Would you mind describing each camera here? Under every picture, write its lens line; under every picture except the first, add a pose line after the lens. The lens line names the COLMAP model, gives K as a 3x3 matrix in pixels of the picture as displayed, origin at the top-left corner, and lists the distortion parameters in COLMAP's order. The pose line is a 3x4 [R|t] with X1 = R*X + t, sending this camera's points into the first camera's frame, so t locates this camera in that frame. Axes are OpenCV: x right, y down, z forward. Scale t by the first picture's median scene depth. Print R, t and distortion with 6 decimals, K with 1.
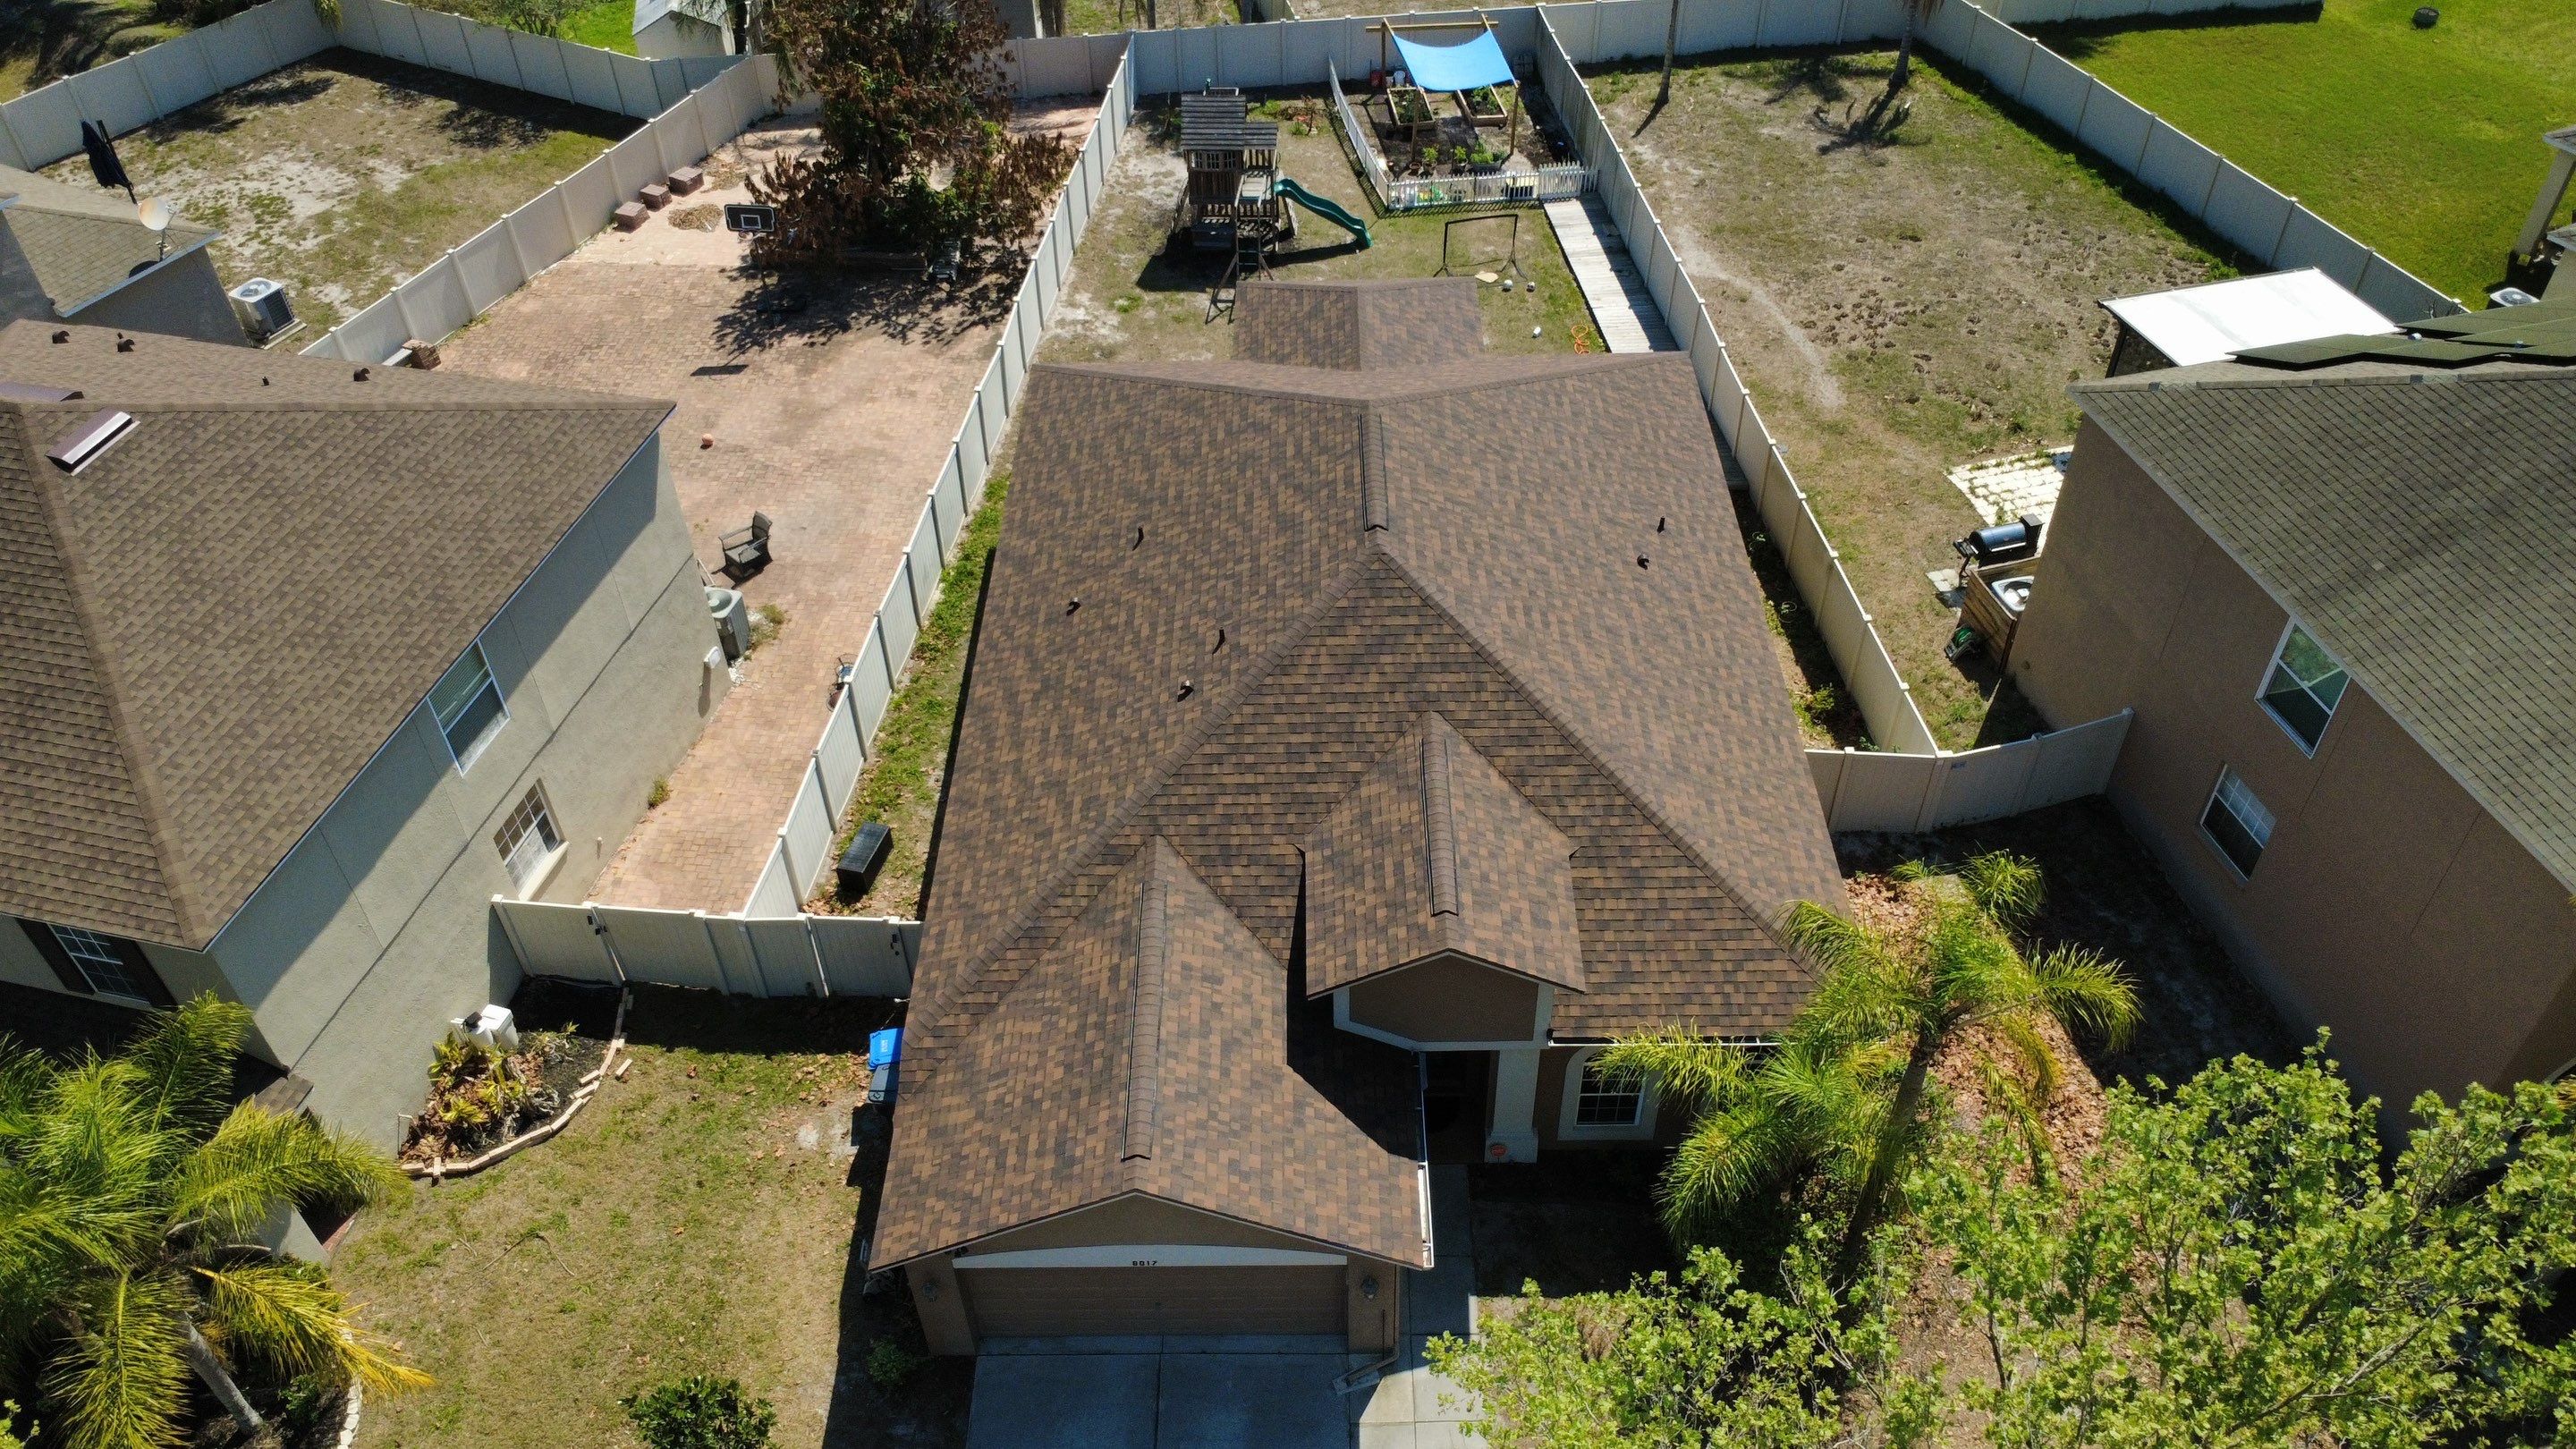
lens RADIAL K [[1867.7, 0, 1285.9], [0, 1867.7, 730.5], [0, 0, 1]] dist [0.000446, -0.001393]
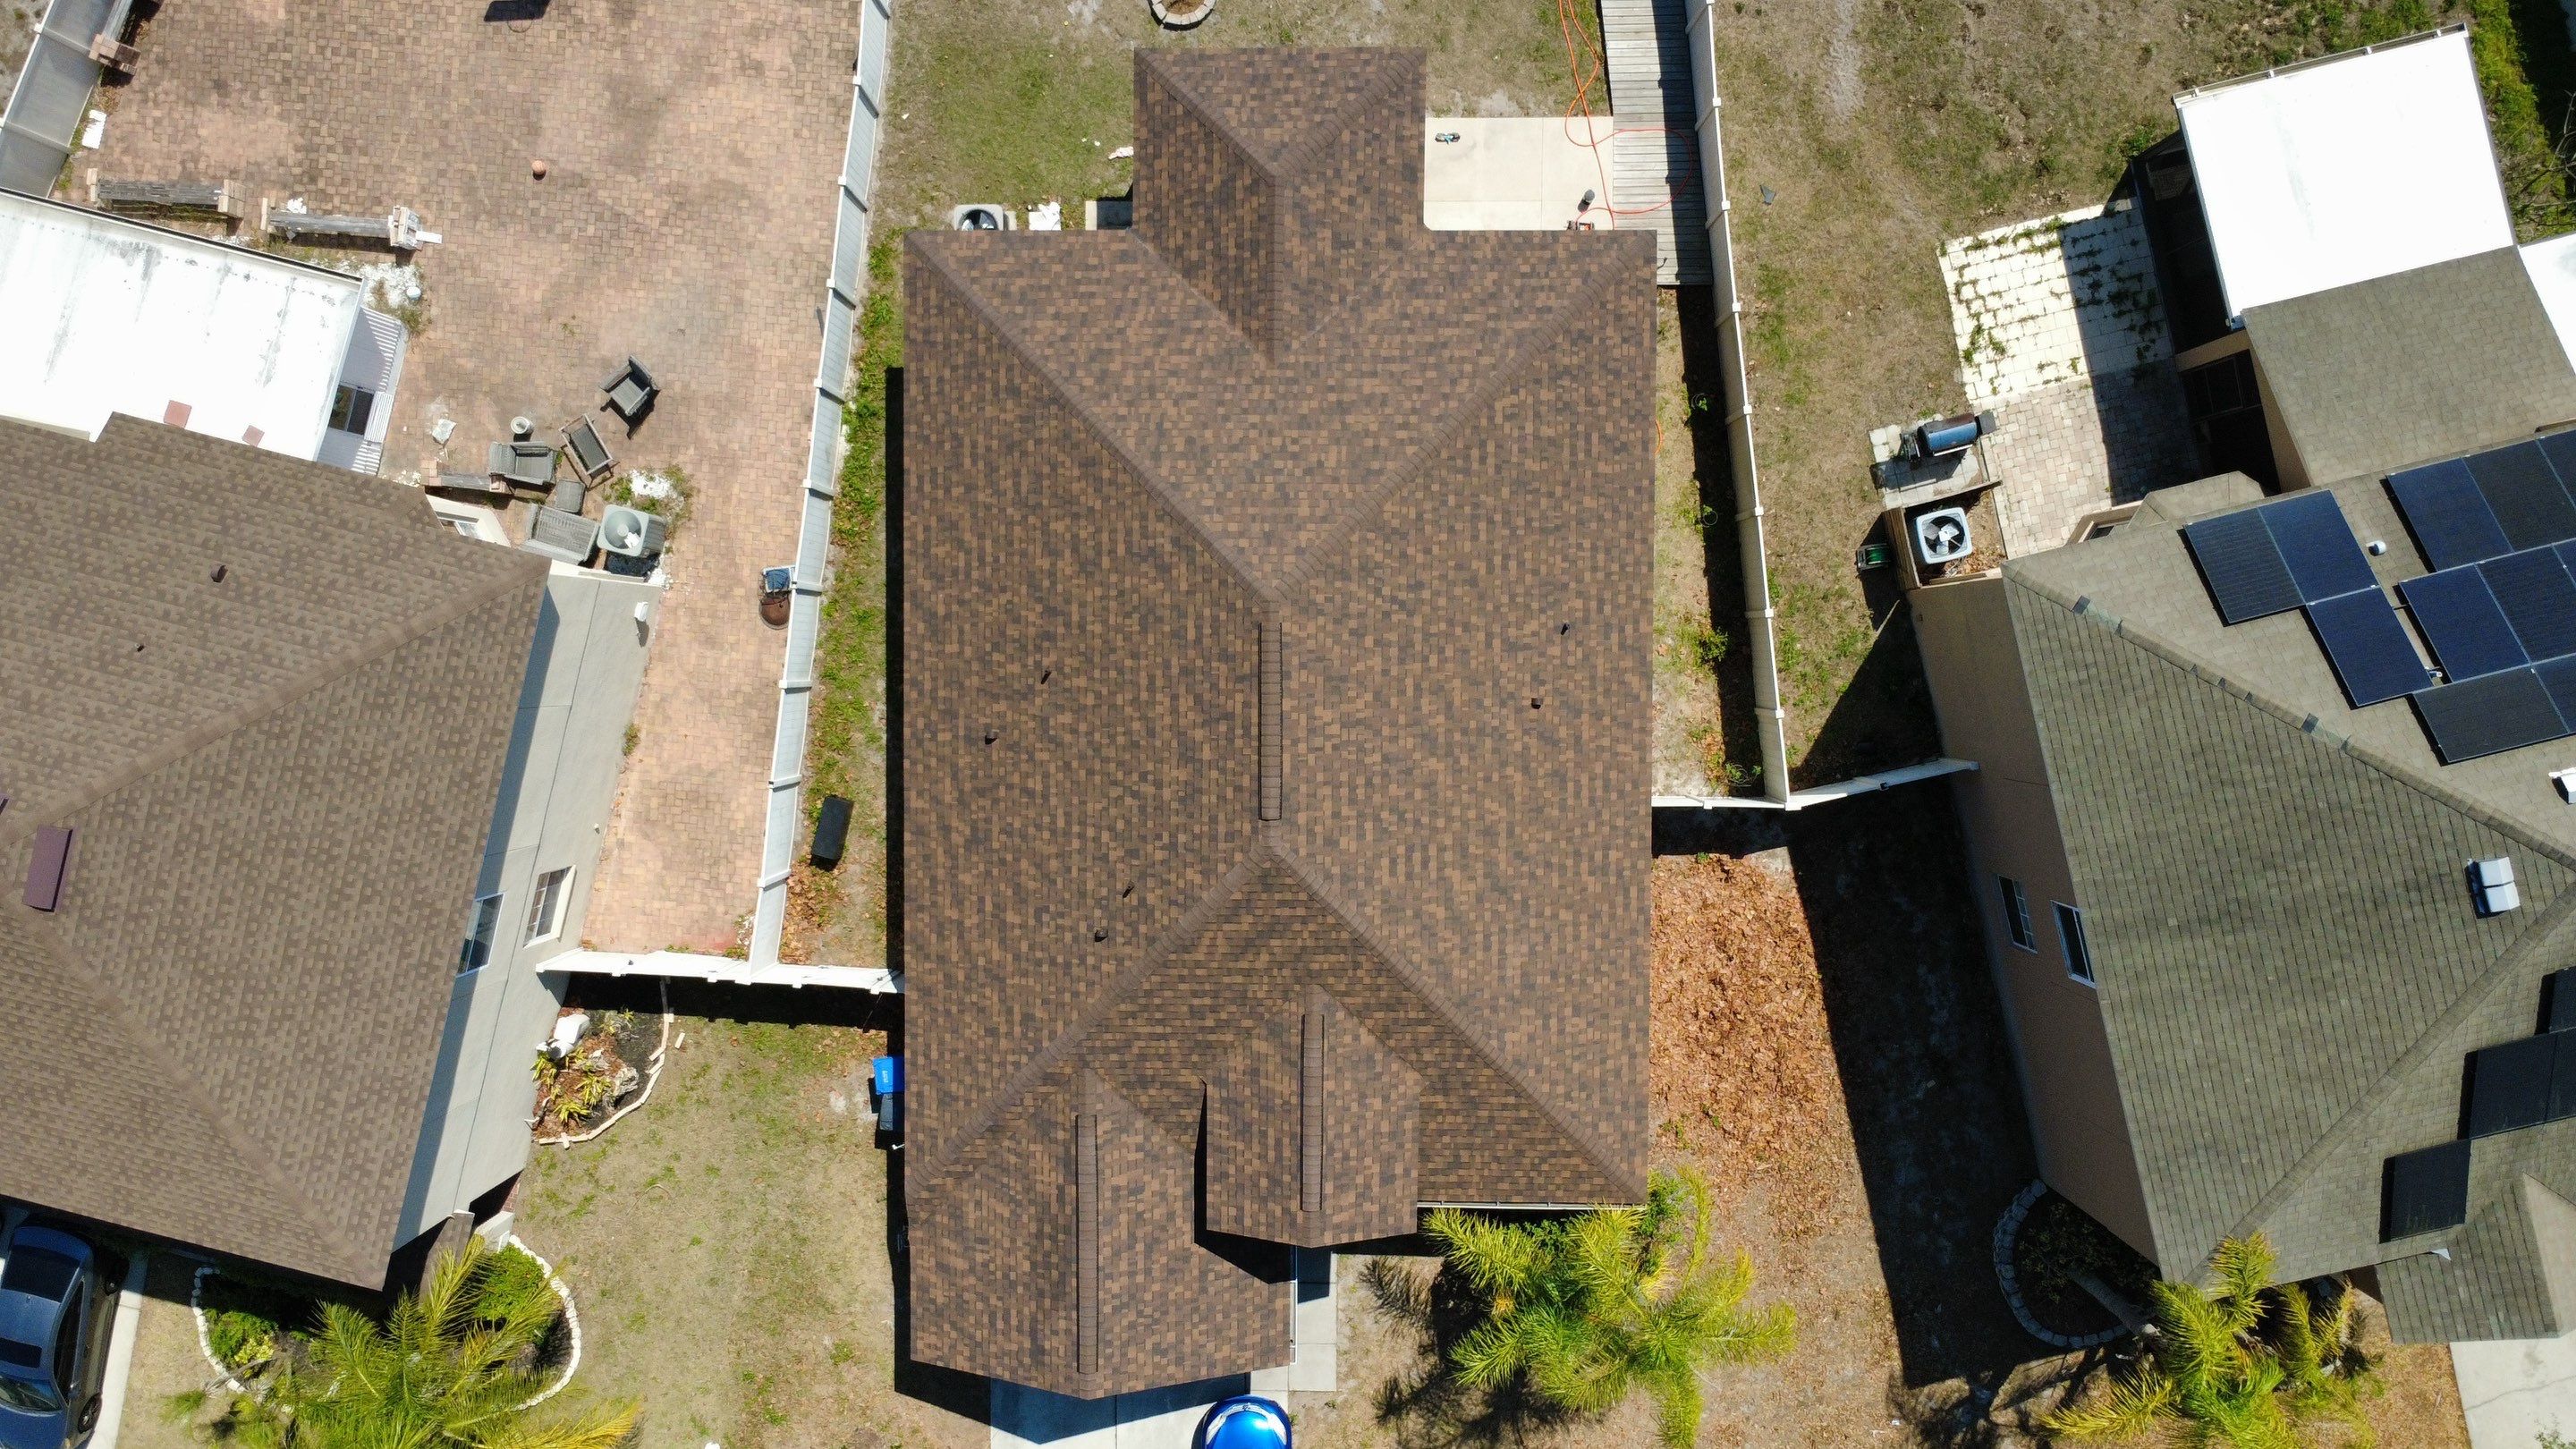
lens RADIAL K [[1860.4, 0, 1284.9], [0, 1860.4, 721.0], [0, 0, 1]] dist [0.002764, -0.006172]
pose [[0.999999, 0.001465, -0.000191, 0.055195], [-0.000818, 0.656748, 0.754110, -0.909156], [0.001230, -0.754109, 0.656748, 0.334314]]
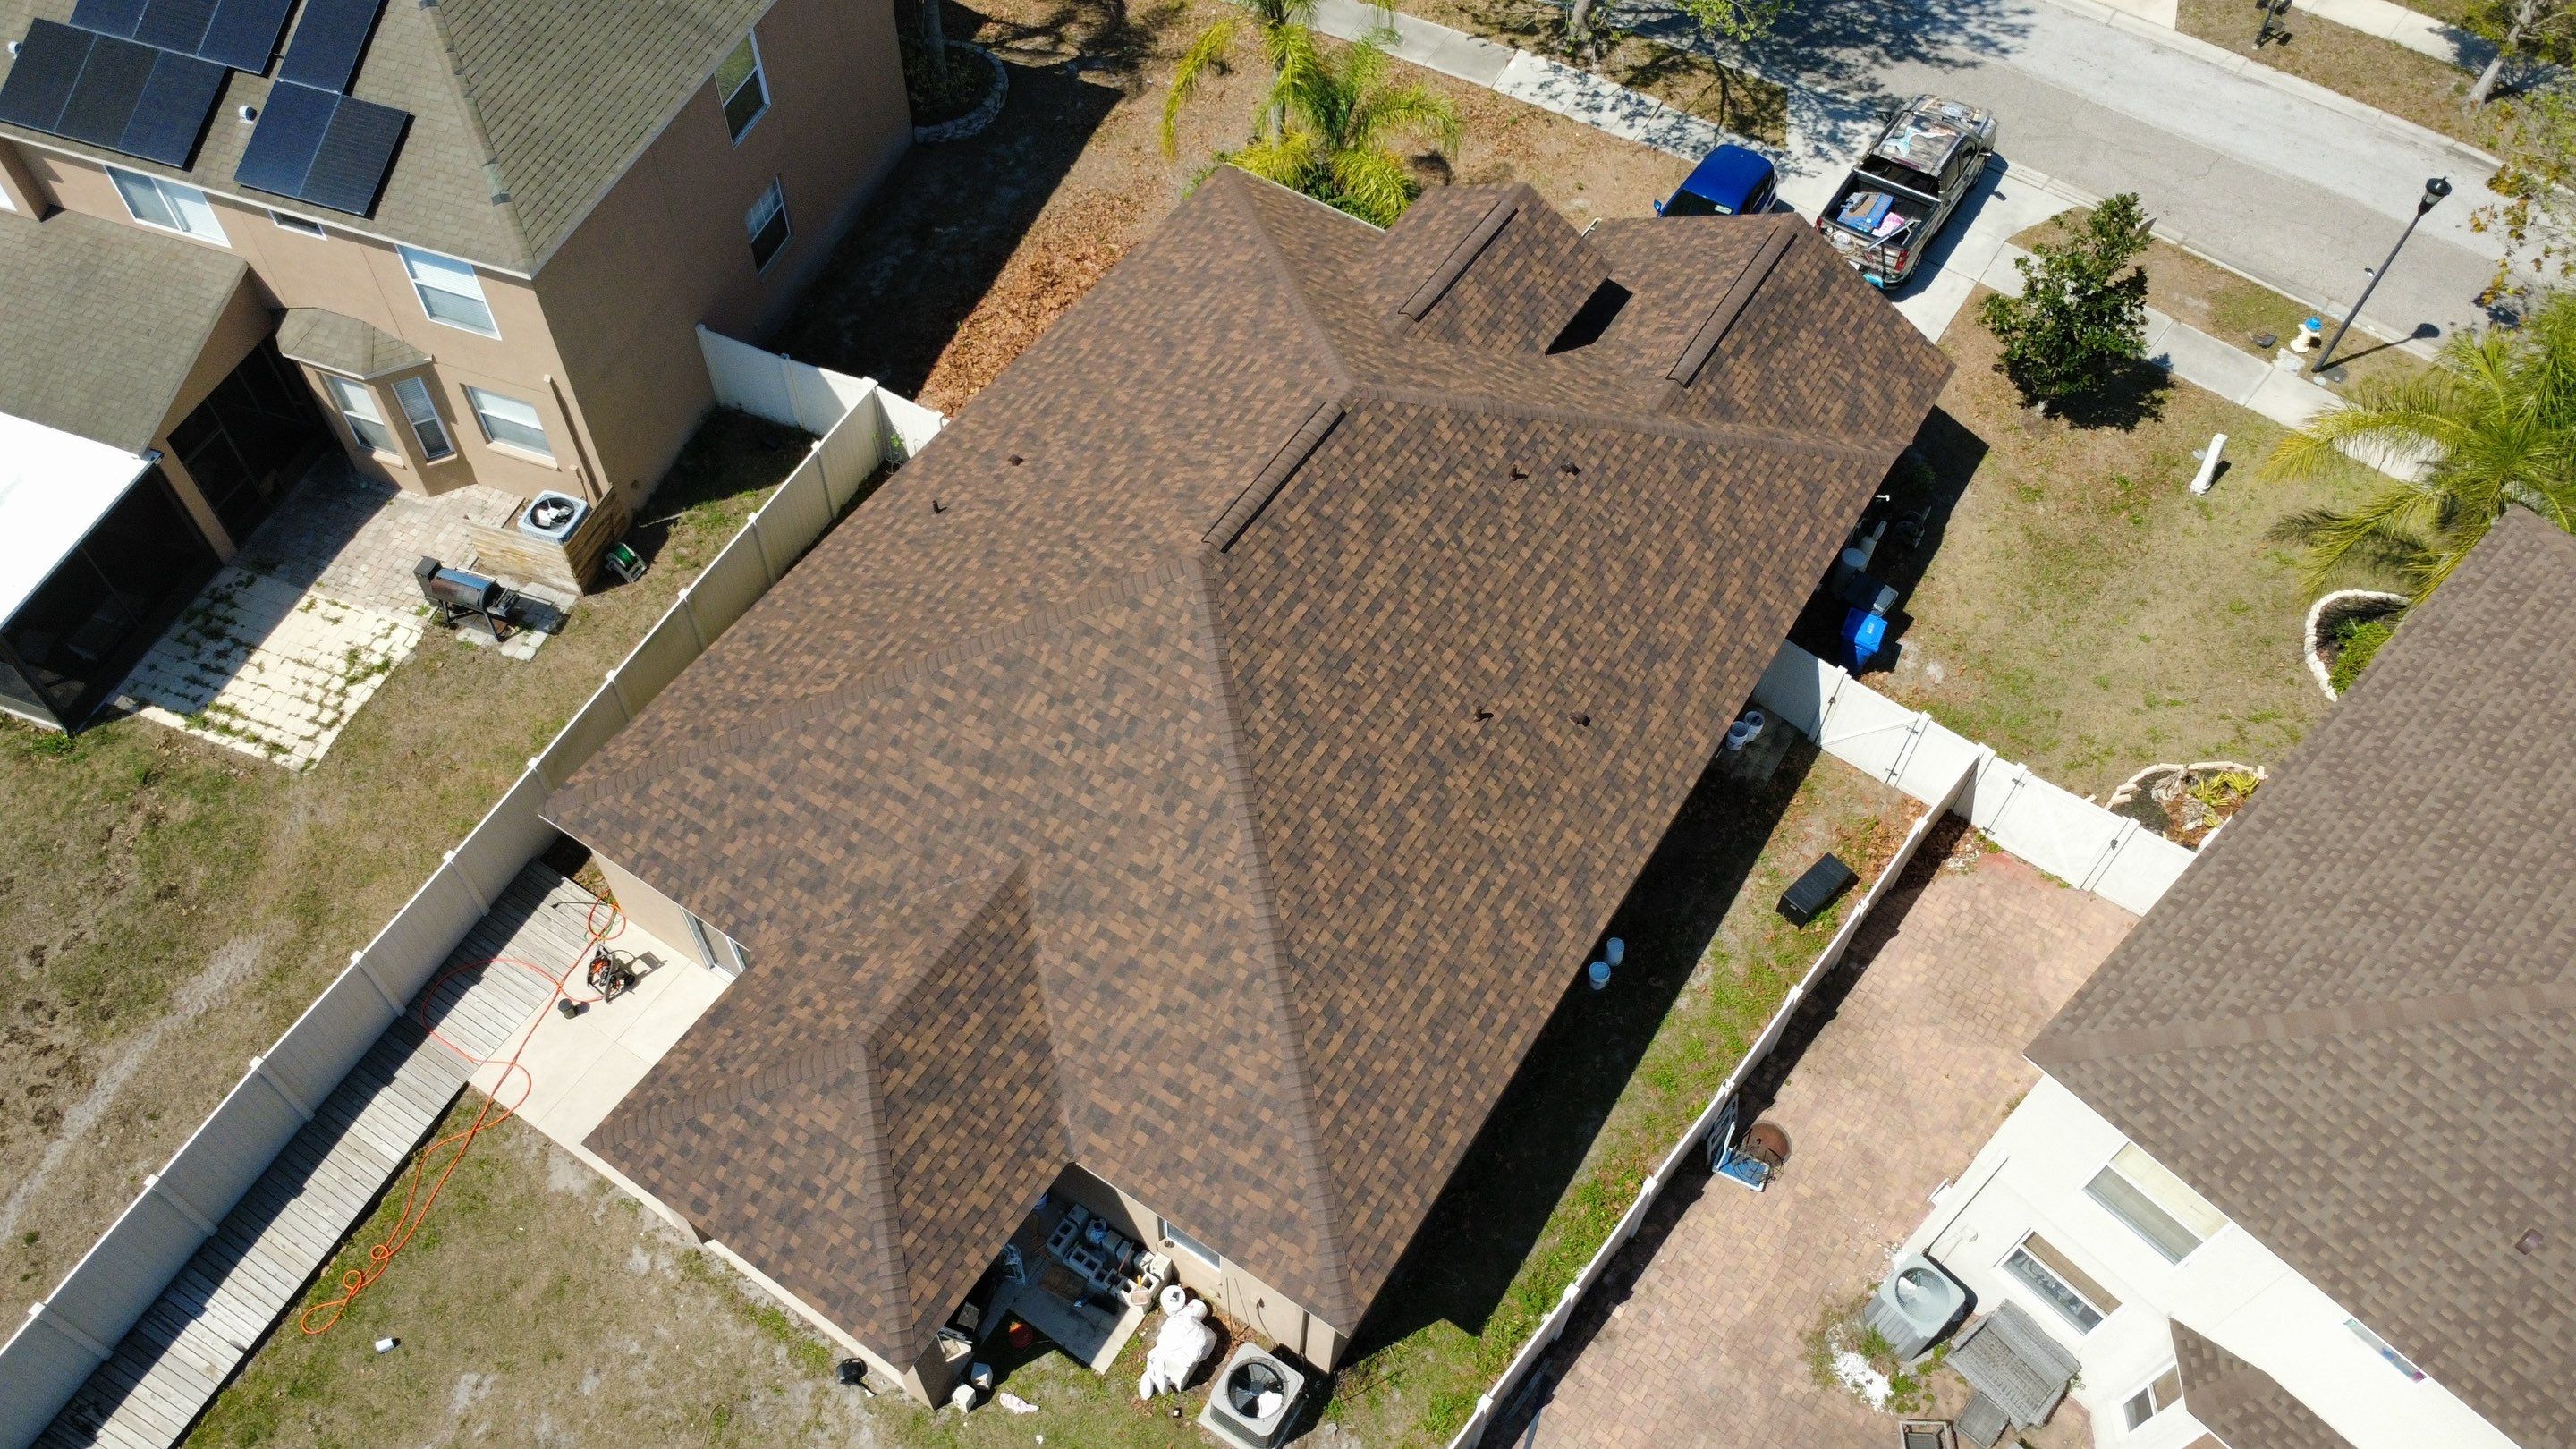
lens RADIAL K [[1867.2, 0, 1283.6], [0, 1867.2, 727.6], [0, 0, 1]] dist [0.001046, 0.000548]
pose [[-0.843292, -0.437189, 0.312608, -0.282241], [0.359002, -0.025349, 0.932993, -0.960308], [-0.399970, 0.899012, 0.178328, 0.953036]]
